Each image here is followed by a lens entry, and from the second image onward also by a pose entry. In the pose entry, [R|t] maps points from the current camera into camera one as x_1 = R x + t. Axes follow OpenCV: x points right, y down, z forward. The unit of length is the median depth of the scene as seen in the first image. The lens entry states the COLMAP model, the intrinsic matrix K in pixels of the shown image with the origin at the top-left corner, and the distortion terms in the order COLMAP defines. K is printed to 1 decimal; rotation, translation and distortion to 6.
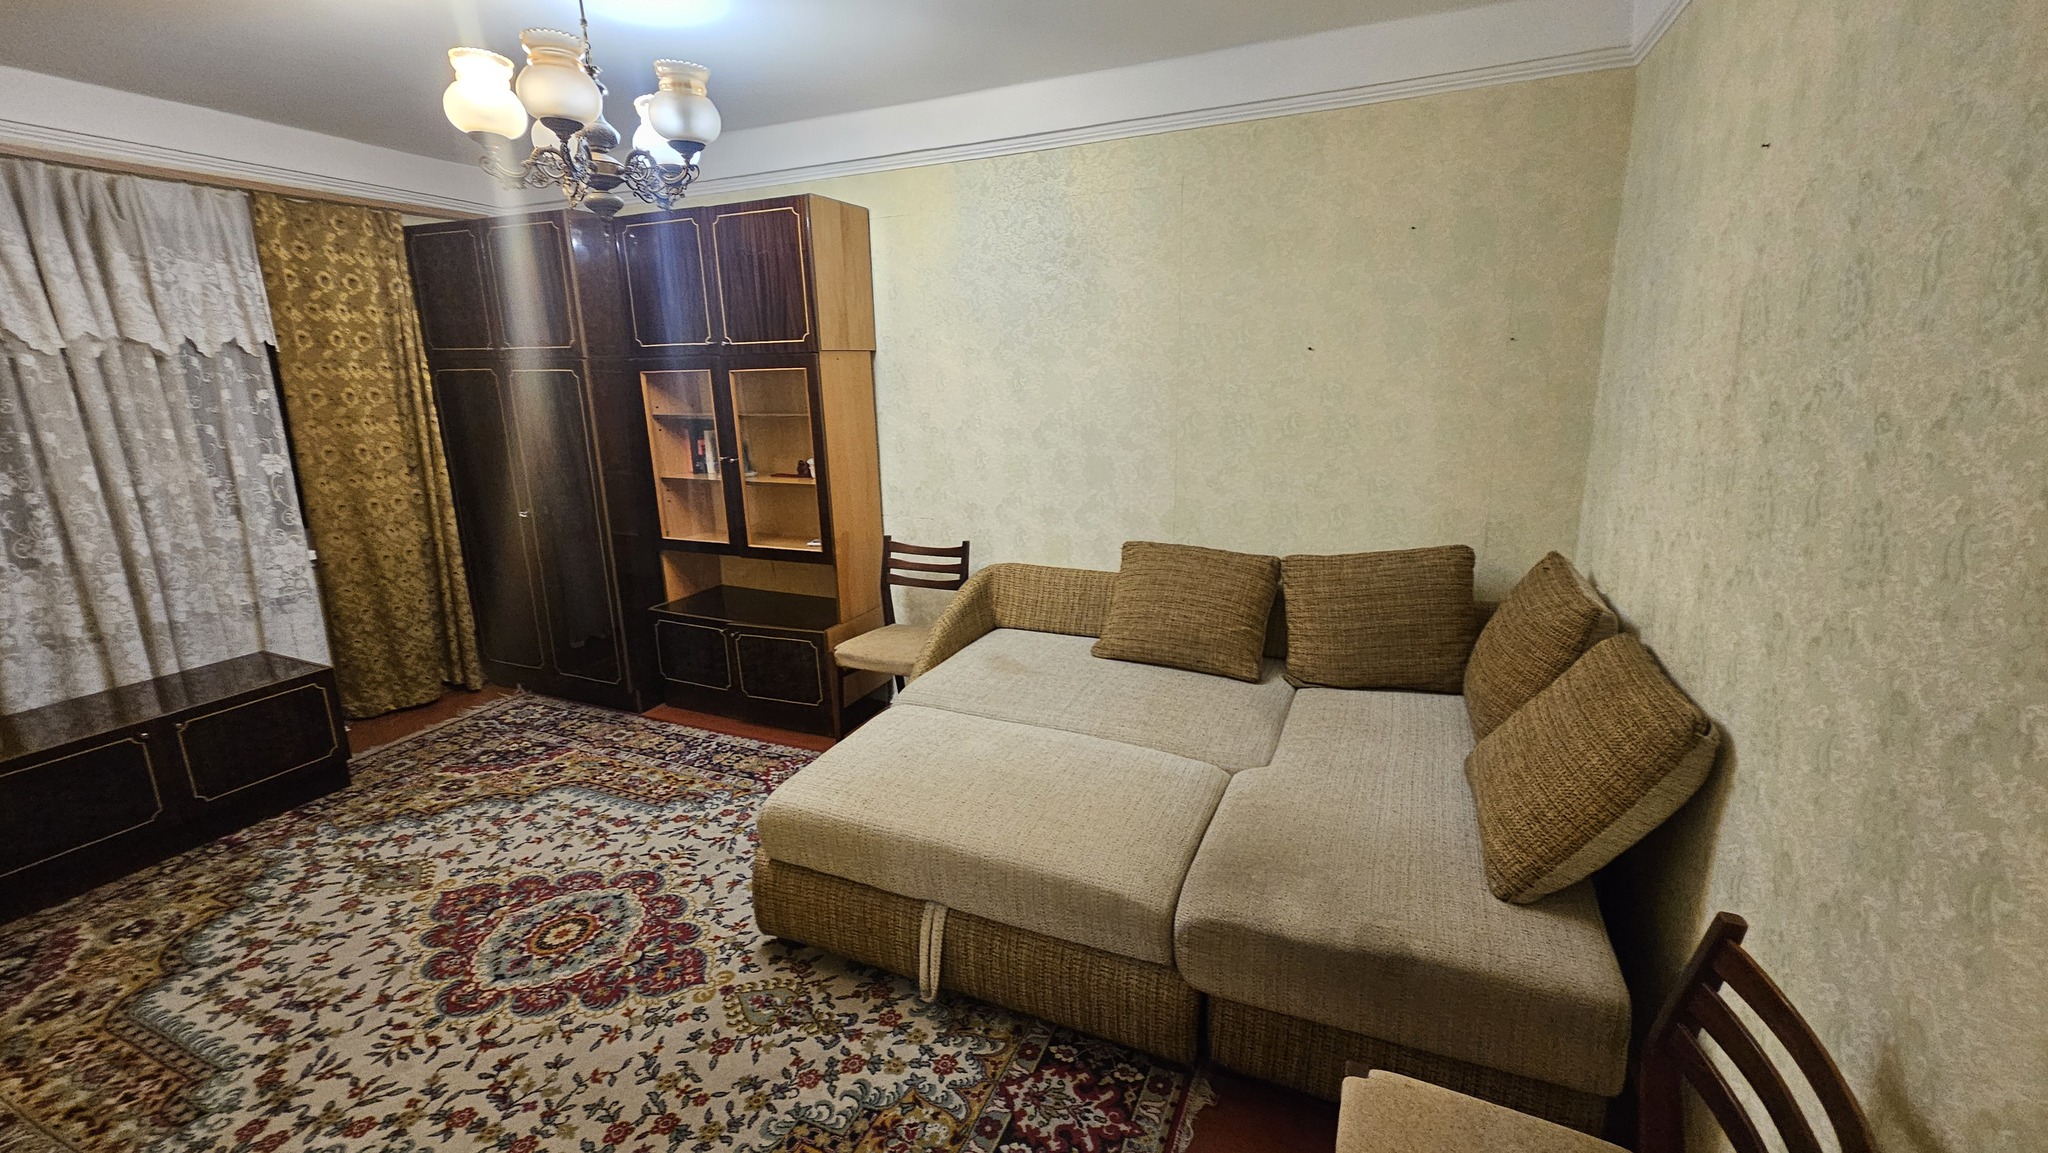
lens RADIAL K [[841.7, 0, 1020.9], [0, 841.7, 571.7], [0, 0, 1]] dist [0.000302, -0.000058]
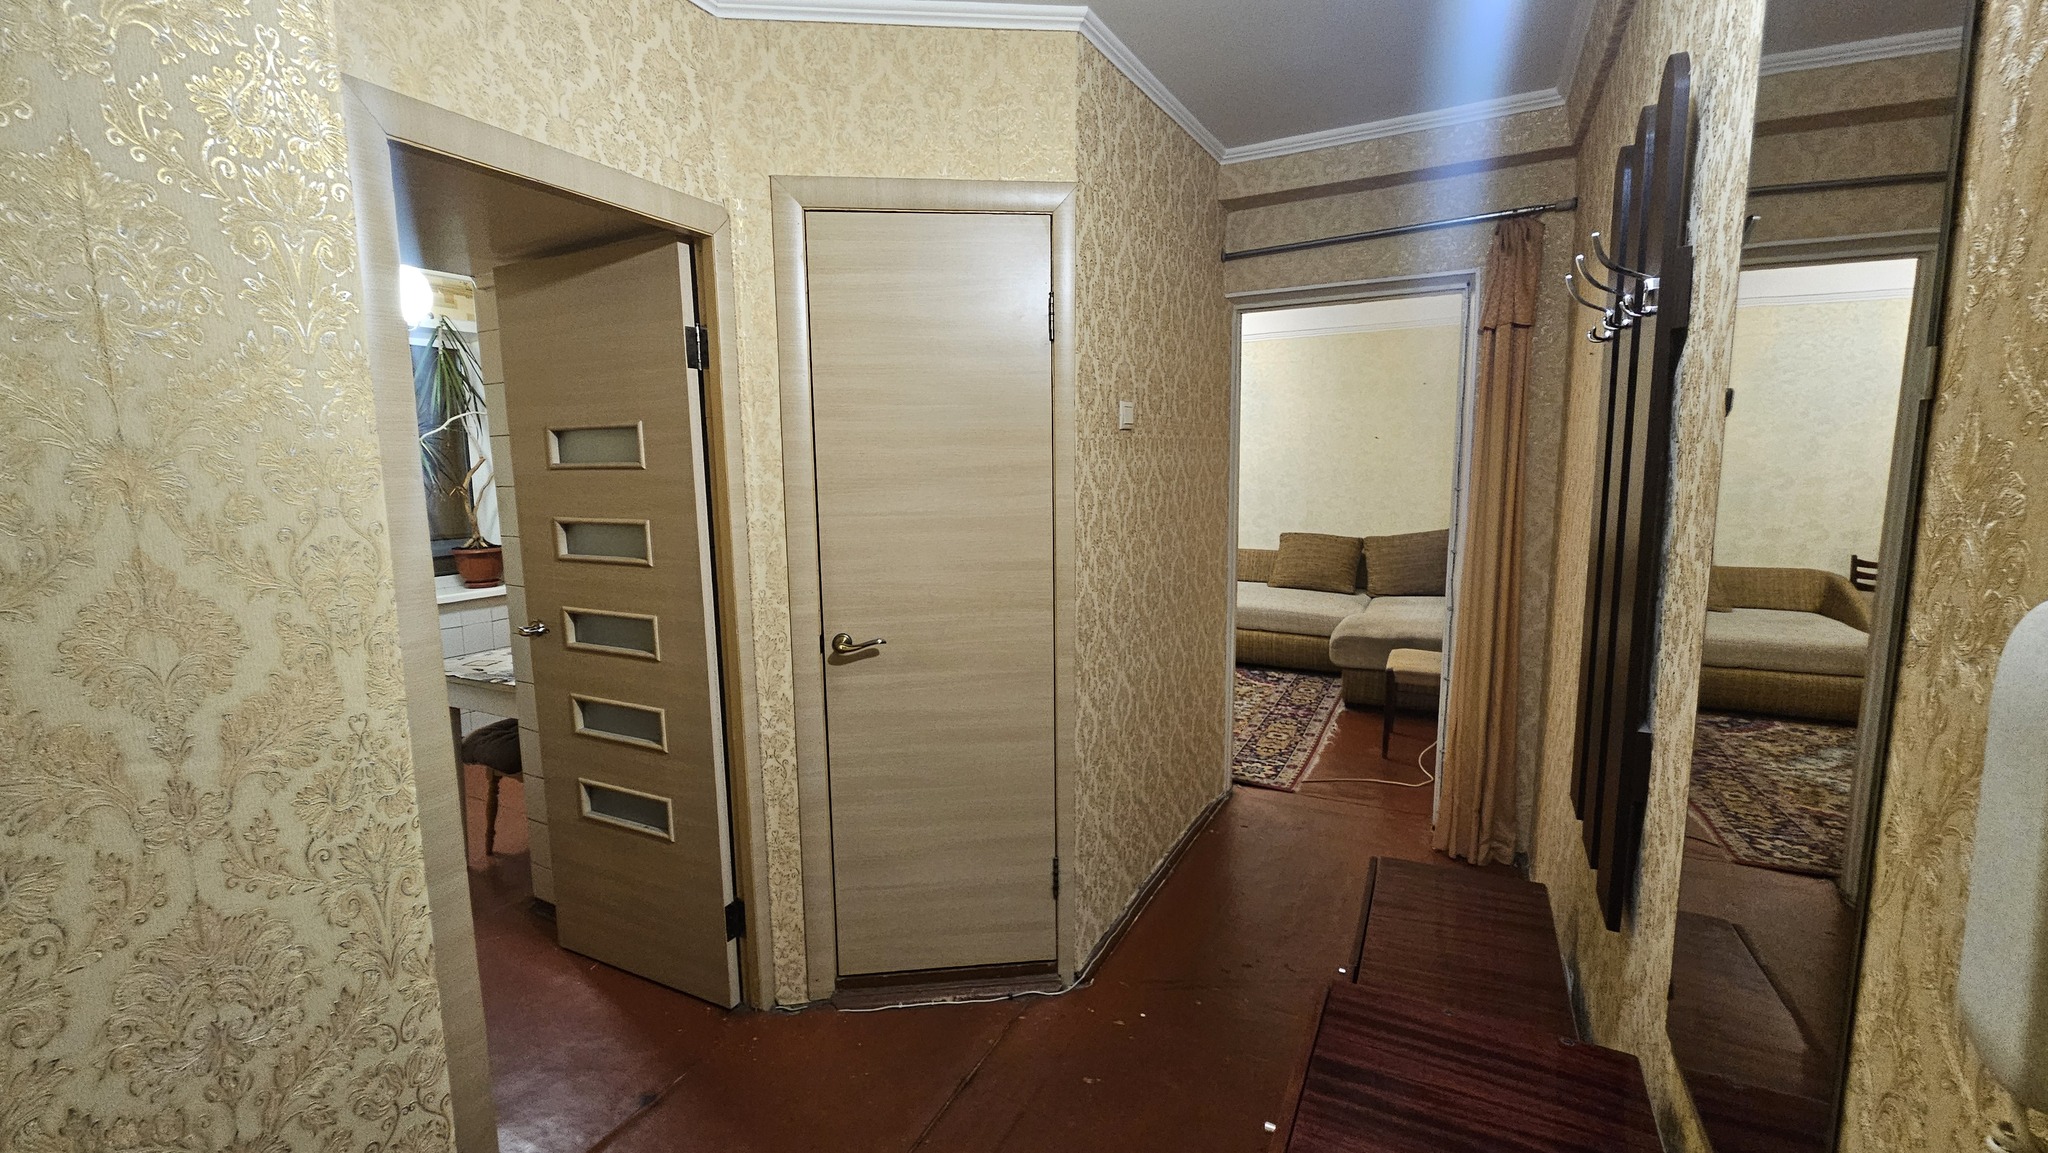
lens RADIAL K [[841.7, 0, 1016.2], [0, 841.7, 572.5], [0, 0, 1]] dist [0.000302, -0.000058]
pose [[0.996943, 0.014150, -0.076844, -0.392498], [-0.021203, 0.995556, -0.091756, 0.285833], [0.075204, 0.093104, 0.992812, -1.137698]]
